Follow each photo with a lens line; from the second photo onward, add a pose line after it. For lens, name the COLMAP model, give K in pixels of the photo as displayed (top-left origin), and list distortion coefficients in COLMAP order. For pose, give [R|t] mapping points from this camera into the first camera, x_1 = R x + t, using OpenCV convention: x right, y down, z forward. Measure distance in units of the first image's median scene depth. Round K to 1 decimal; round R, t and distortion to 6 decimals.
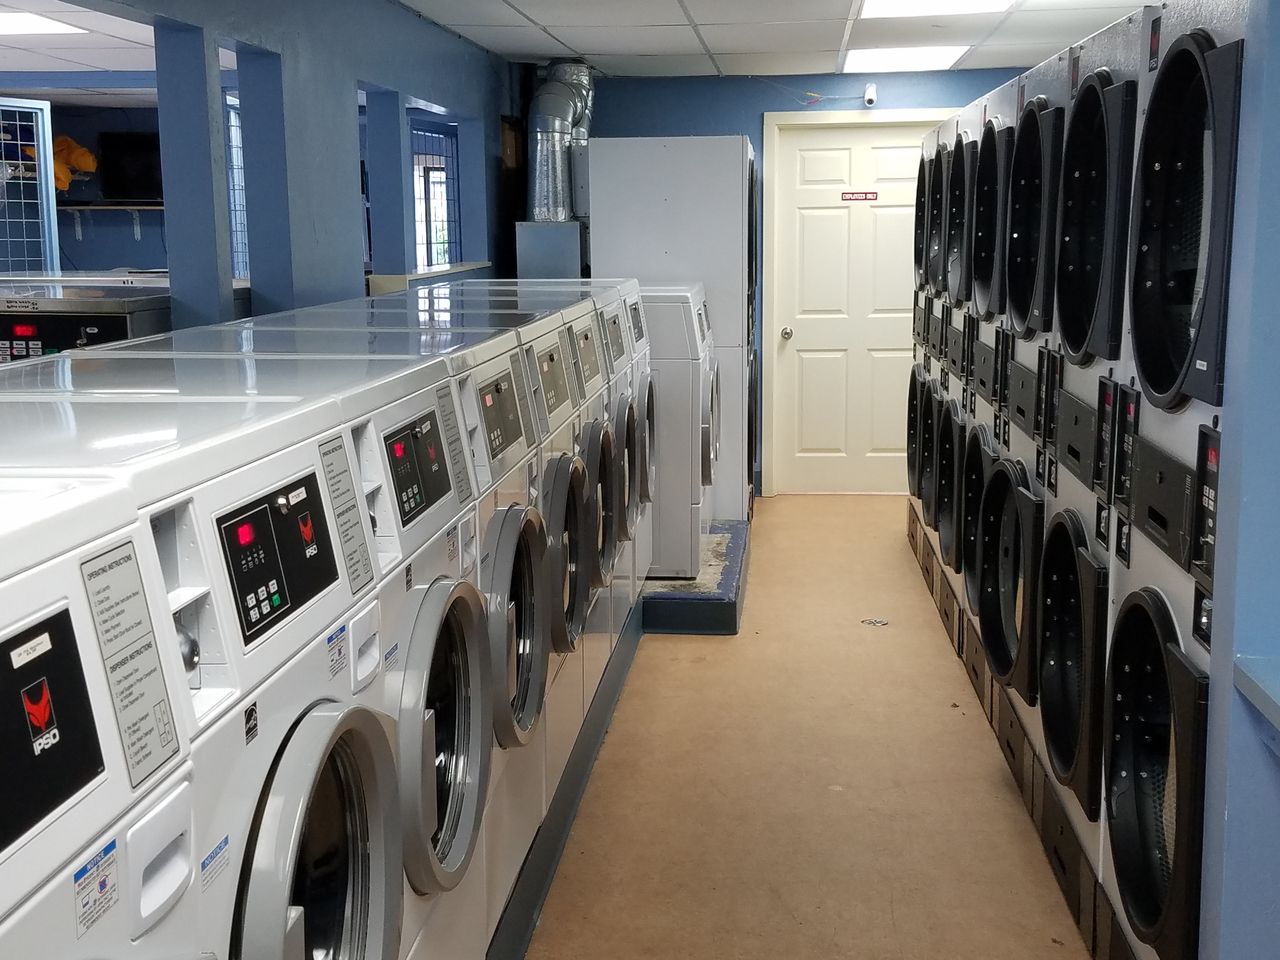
lens RADIAL K [[1618.9, 0, 634.8], [0, 1618.9, 516.2], [0, 0, 1]] dist [0.285874, -0.559450]
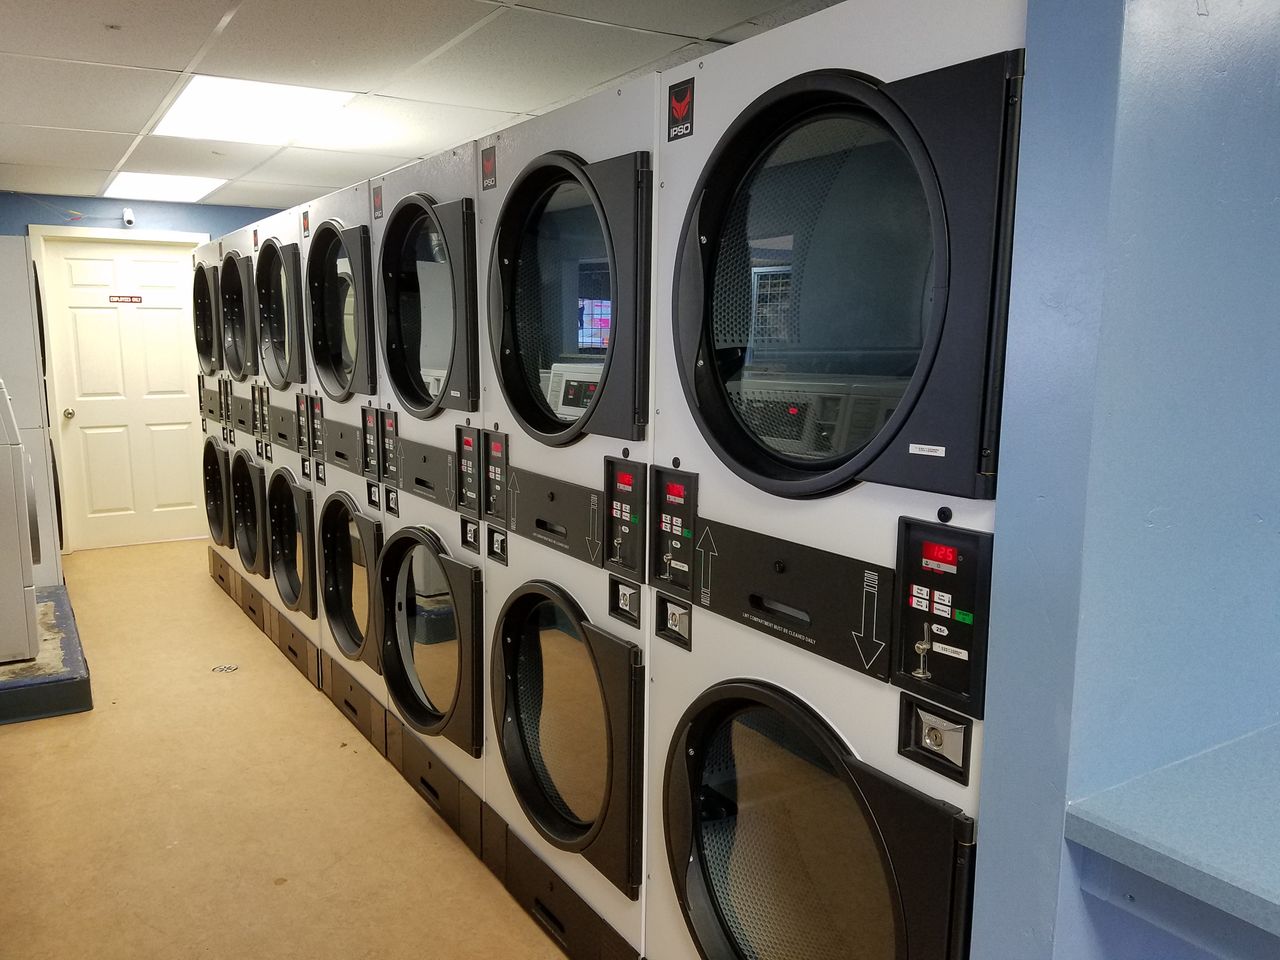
lens RADIAL K [[973.9, 0, 641.9], [0, 973.9, 499.0], [0, 0, 1]] dist [0.254366, -0.463641]
pose [[0.791029, -0.088999, 0.605270, -0.028357], [0.098454, 0.994985, 0.017633, -0.029517], [-0.603804, 0.045643, 0.795825, 0.227373]]
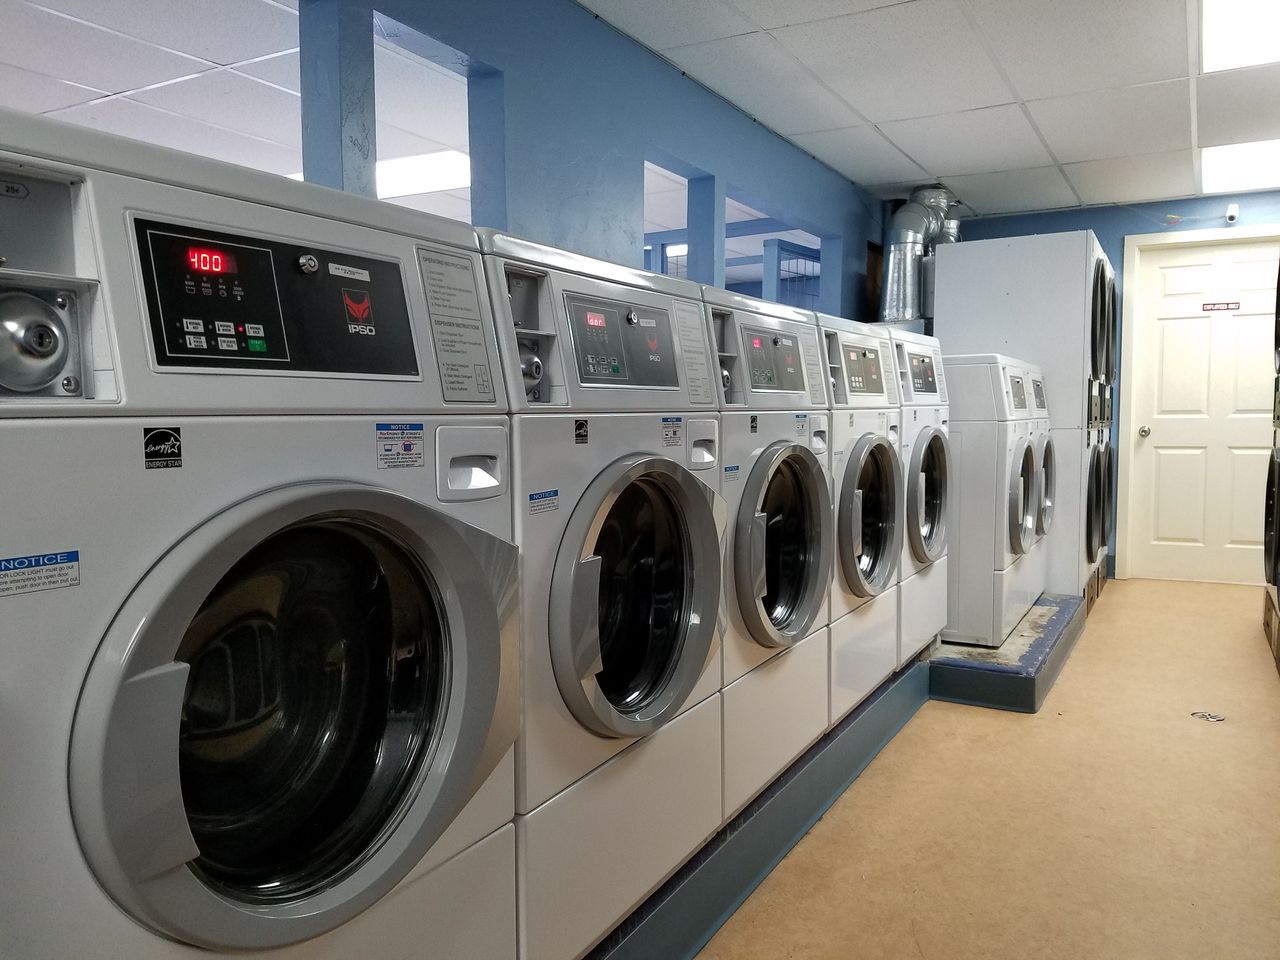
lens RADIAL K [[984.7, 0, 639.6], [0, 984.7, 501.9], [0, 0, 1]] dist [0.104244, -0.159658]
pose [[0.916061, 0.036118, -0.399408, 0.064525], [-0.069378, 0.995192, -0.069128, 0.006423], [0.394991, 0.091035, 0.914163, 0.308060]]
